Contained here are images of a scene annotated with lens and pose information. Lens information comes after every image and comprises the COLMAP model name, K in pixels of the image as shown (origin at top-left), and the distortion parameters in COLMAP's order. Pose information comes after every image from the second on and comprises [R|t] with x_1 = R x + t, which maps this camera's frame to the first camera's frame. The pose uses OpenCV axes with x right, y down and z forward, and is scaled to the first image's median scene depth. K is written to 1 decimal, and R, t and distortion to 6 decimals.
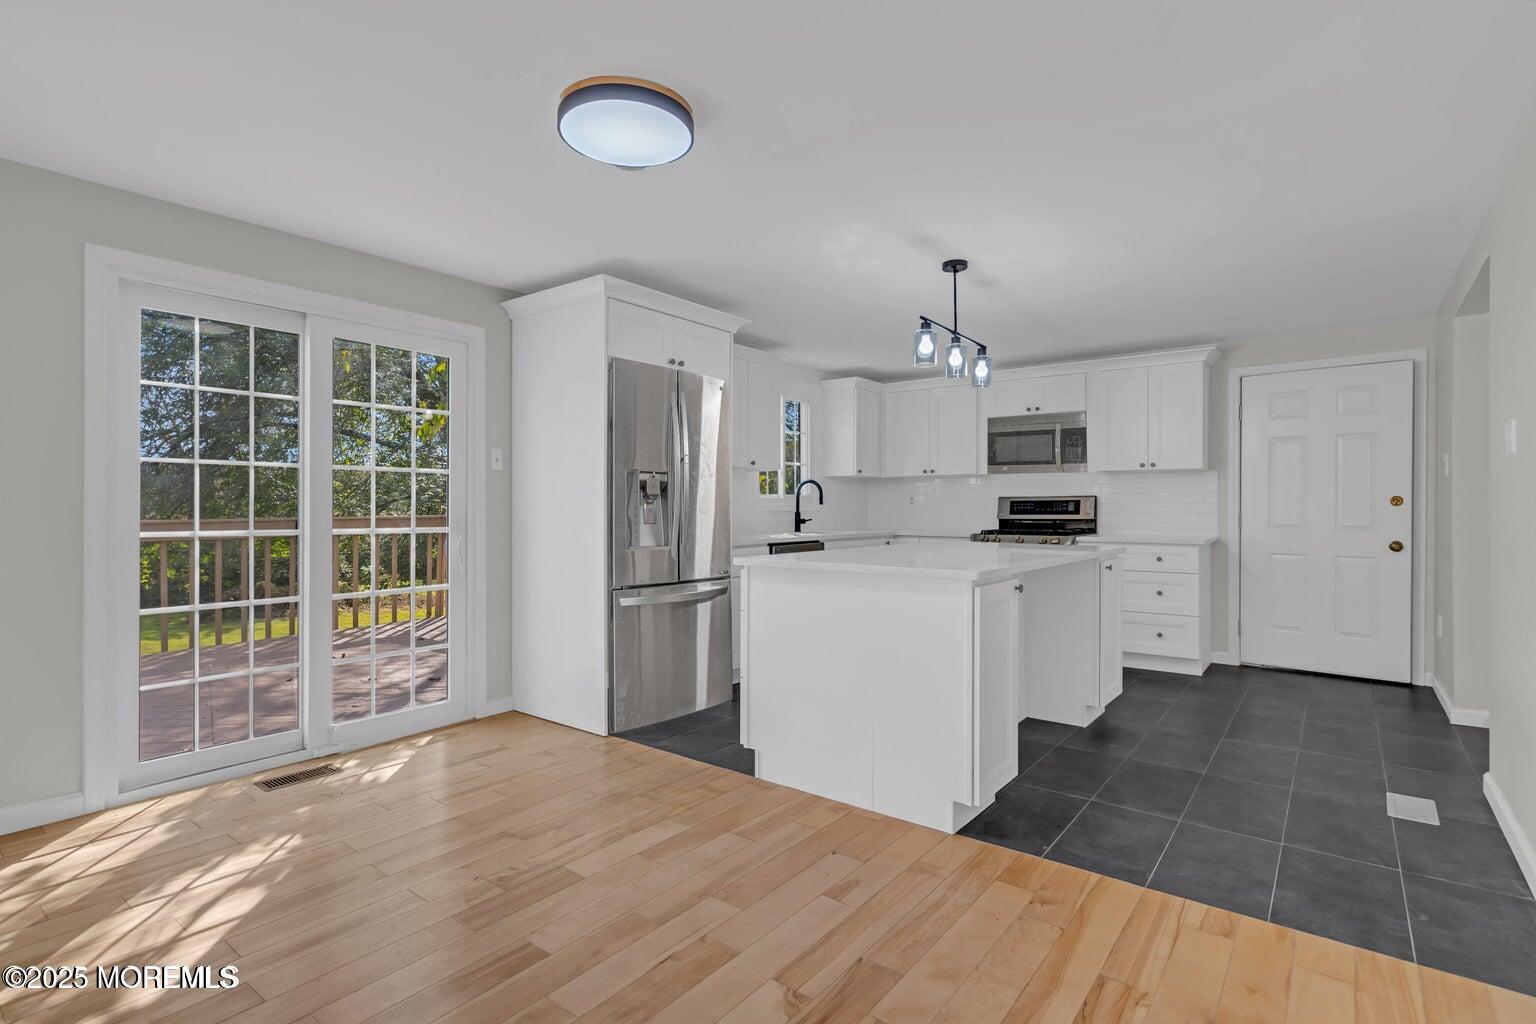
lens RADIAL K [[751.3, 0, 762.9], [0, 751.3, 508.6], [0, 0, 1]] dist [-0.000782, -0.000144]
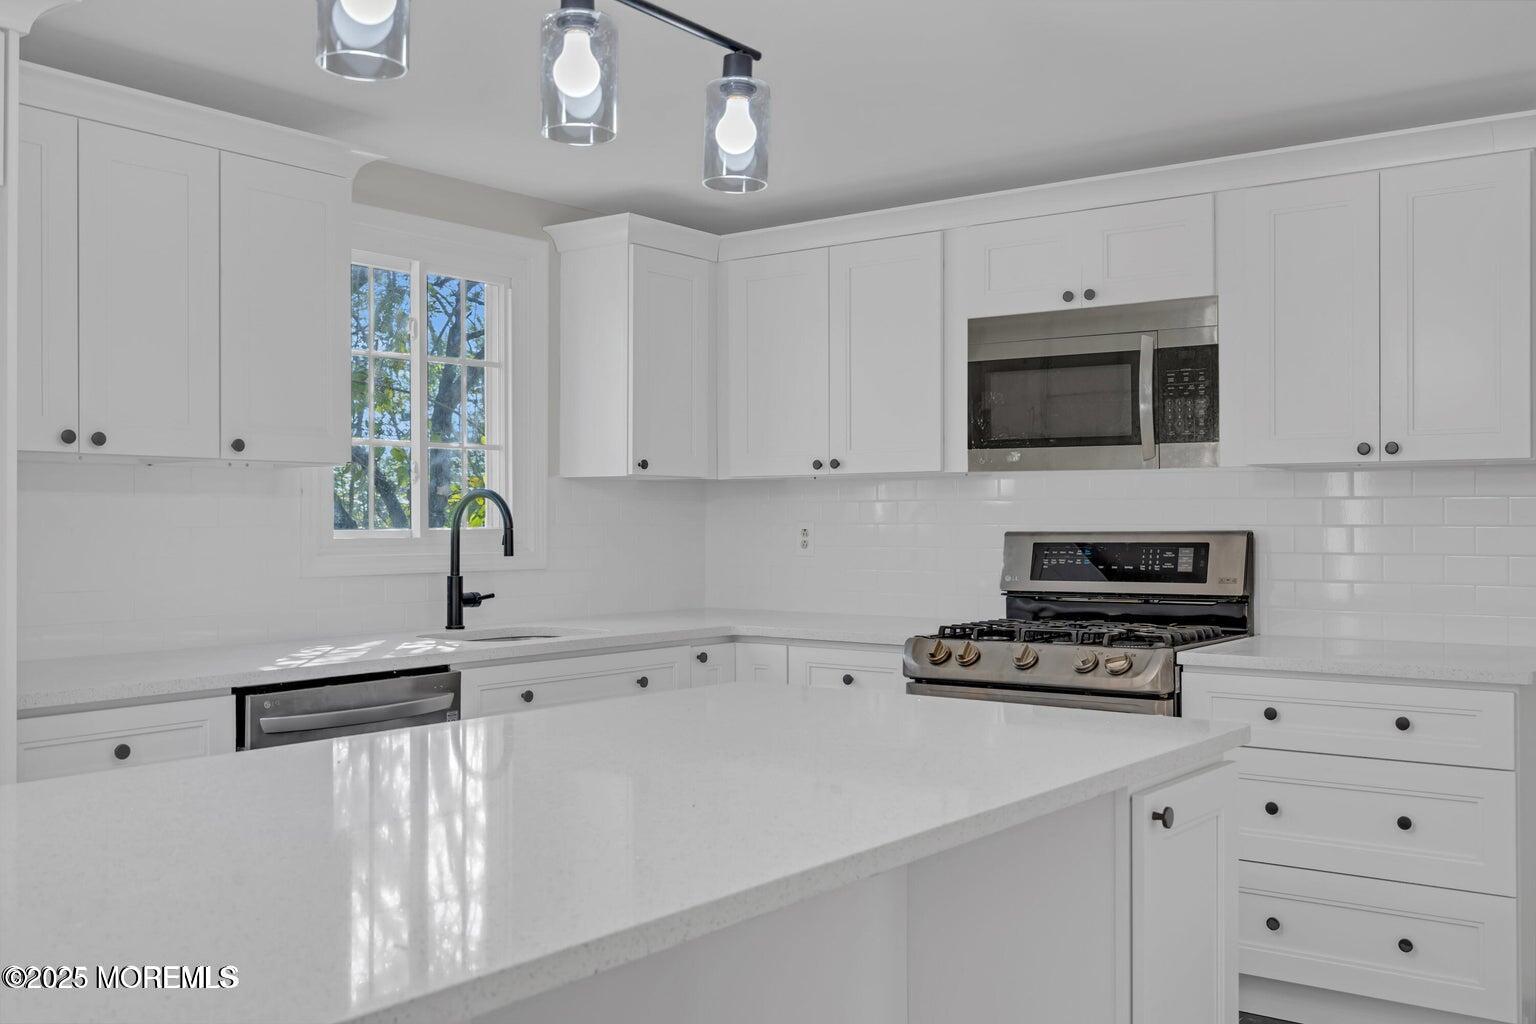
lens RADIAL K [[1446.0, 0, 768.0], [0, 1446.0, 512.0], [0, 0, 1]] dist [0.005203, -0.005489]
pose [[0.999912, -0.002164, 0.013104, 0.241280], [0.002266, 0.999967, -0.007785, -0.026043], [-0.013087, 0.007814, 0.999884, 0.361532]]
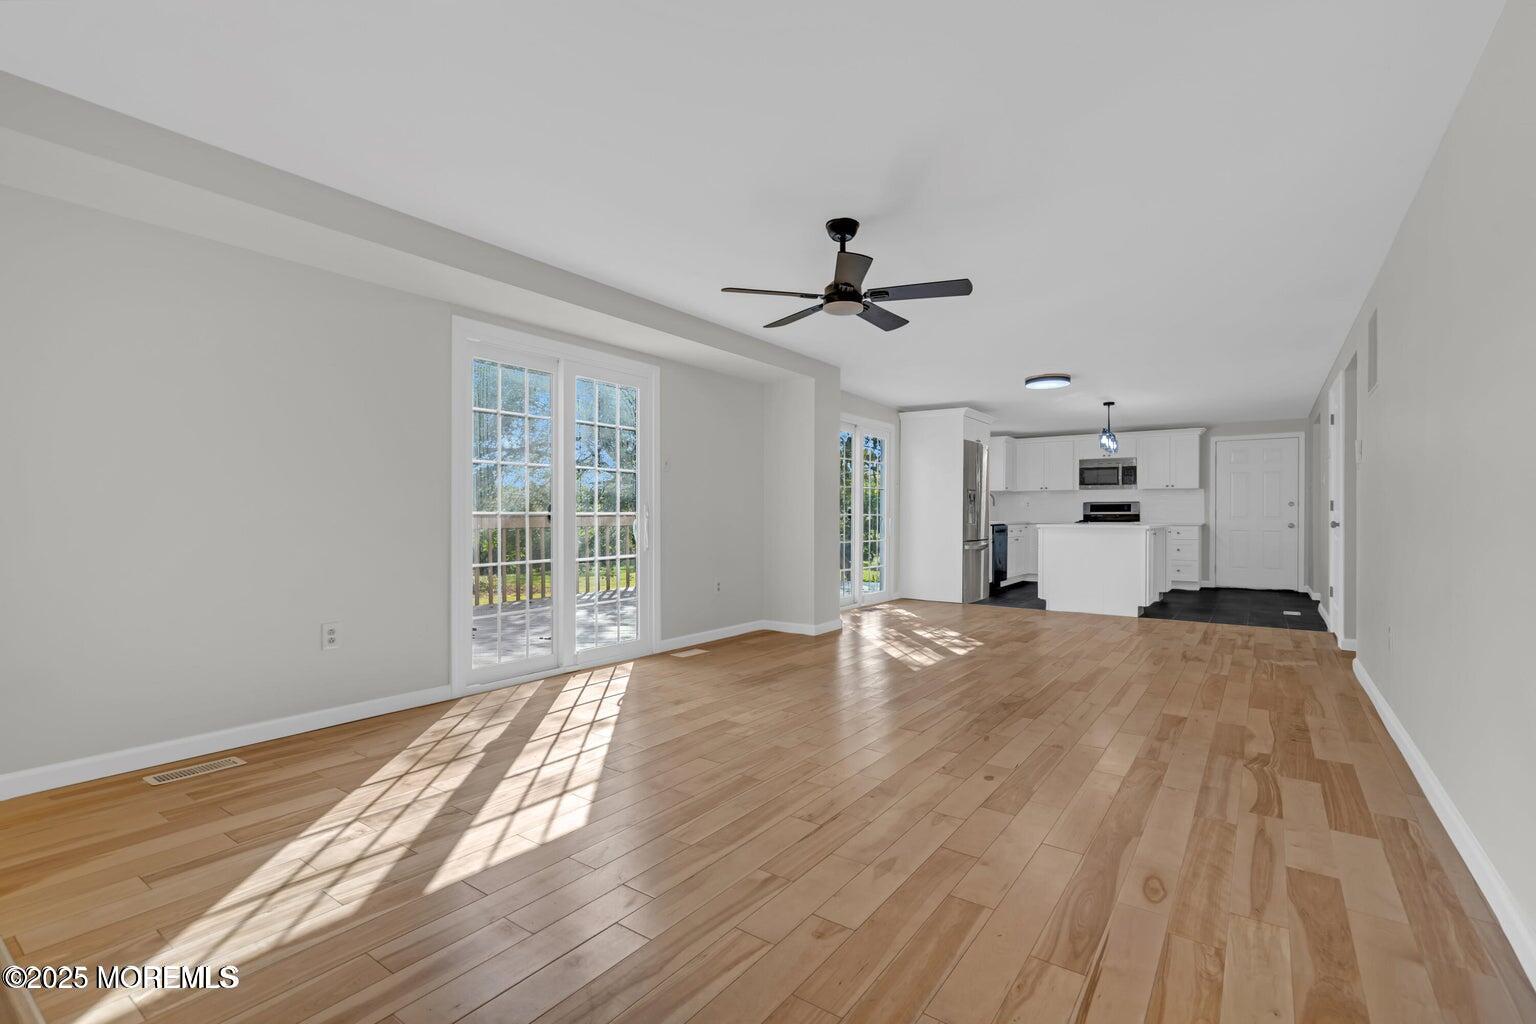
lens RADIAL K [[701.6, 0, 765.3], [0, 701.6, 514.2], [0, 0, 1]] dist [-0.000816, -0.000176]
pose [[0.999067, 0.000313, 0.043177, -0.695066], [-0.000171, 0.999995, -0.003293, 0.024542], [-0.043178, 0.003283, 0.999062, -0.876789]]
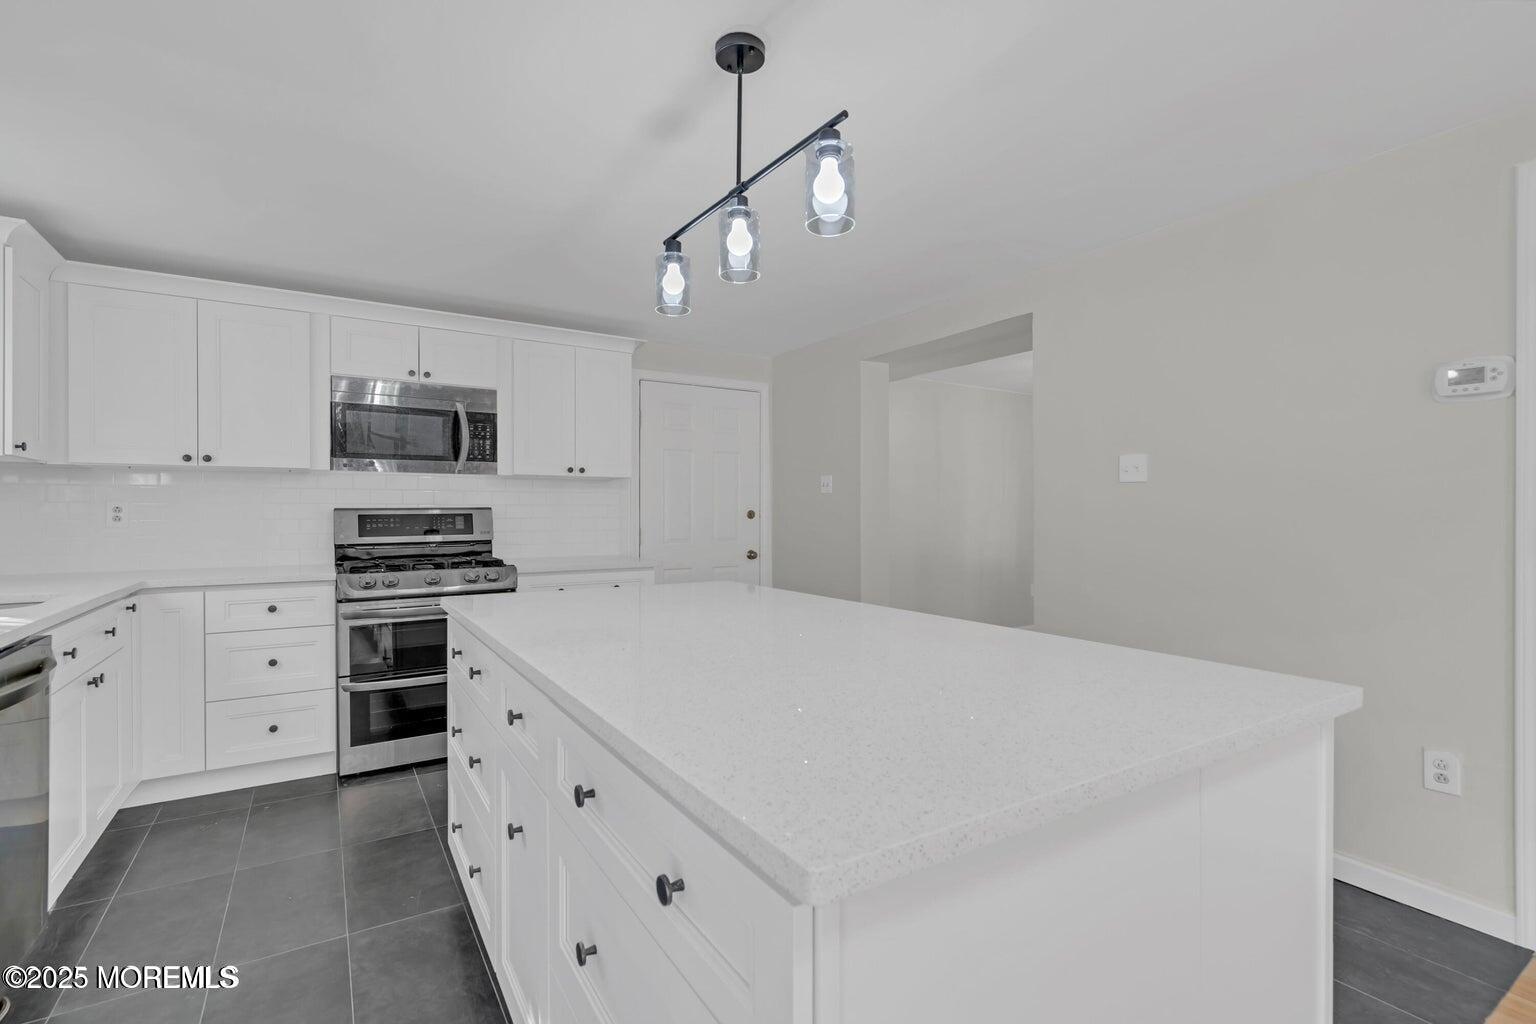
lens RADIAL K [[701.6, 0, 765.3], [0, 701.6, 514.2], [0, 0, 1]] dist [-0.000816, -0.000176]
pose [[0.341883, -0.004534, 0.939732, -0.132267], [0.003000, 0.999989, 0.003733, -0.015207], [-0.939738, 0.001543, 0.341893, 0.621250]]
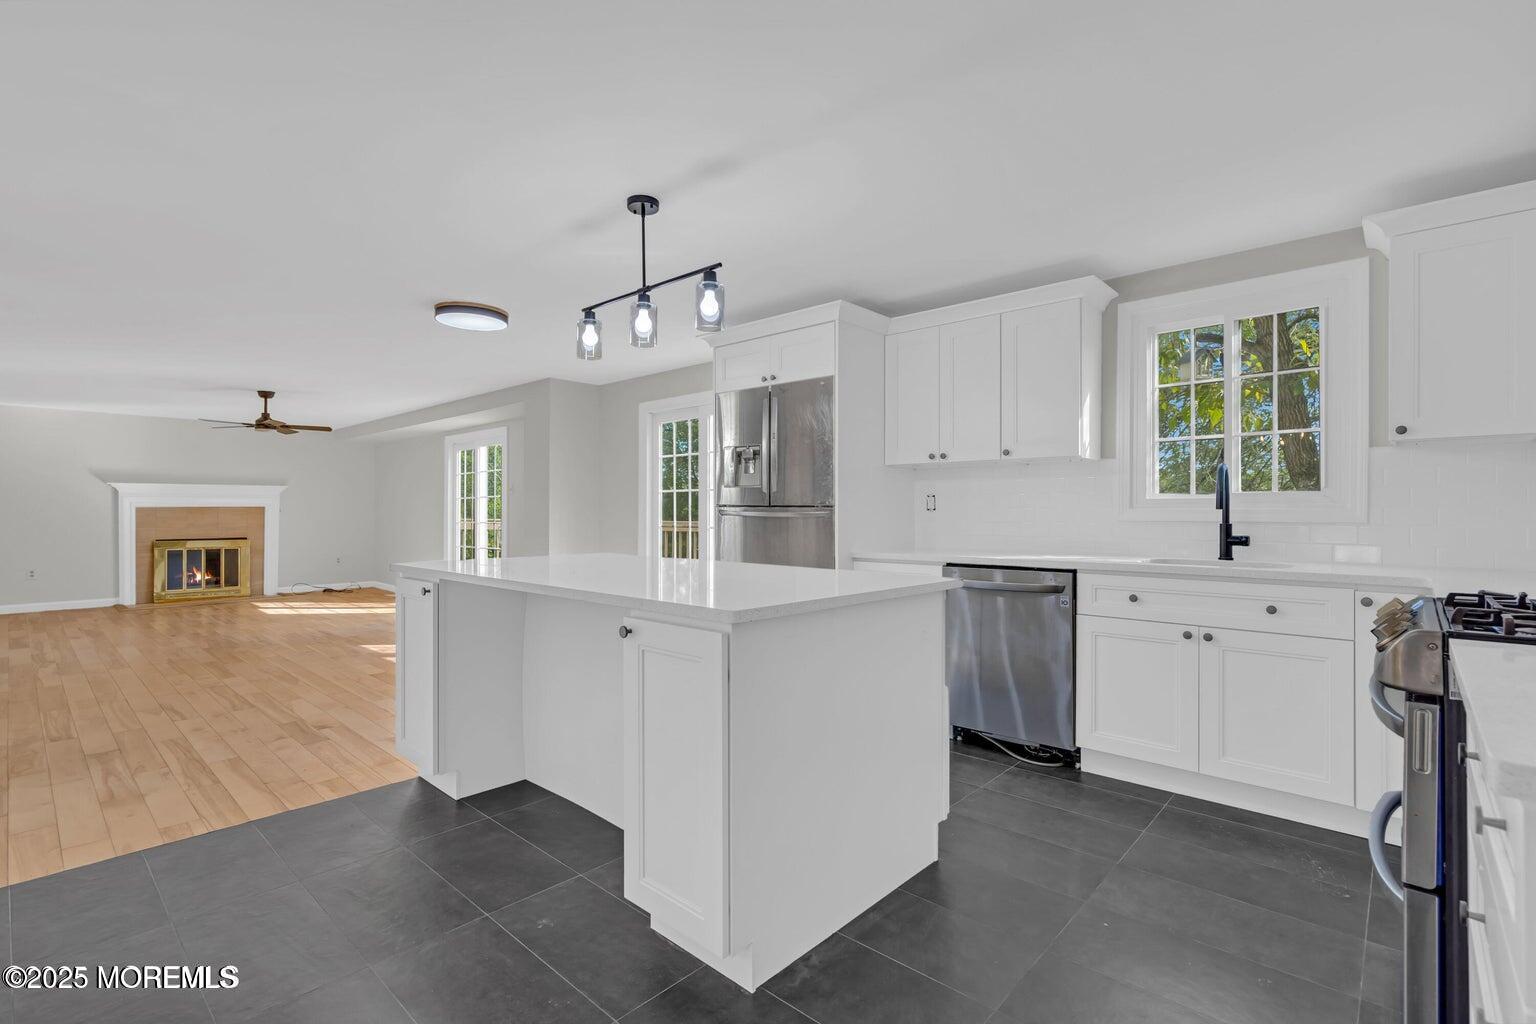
lens RADIAL K [[701.6, 0, 765.3], [0, 701.6, 514.2], [0, 0, 1]] dist [-0.000816, -0.000176]
pose [[-0.083463, -0.001214, -0.996510, 0.734292], [-0.002547, 0.999996, -0.001004, -0.000616], [0.996508, 0.002454, -0.083465, 0.895573]]
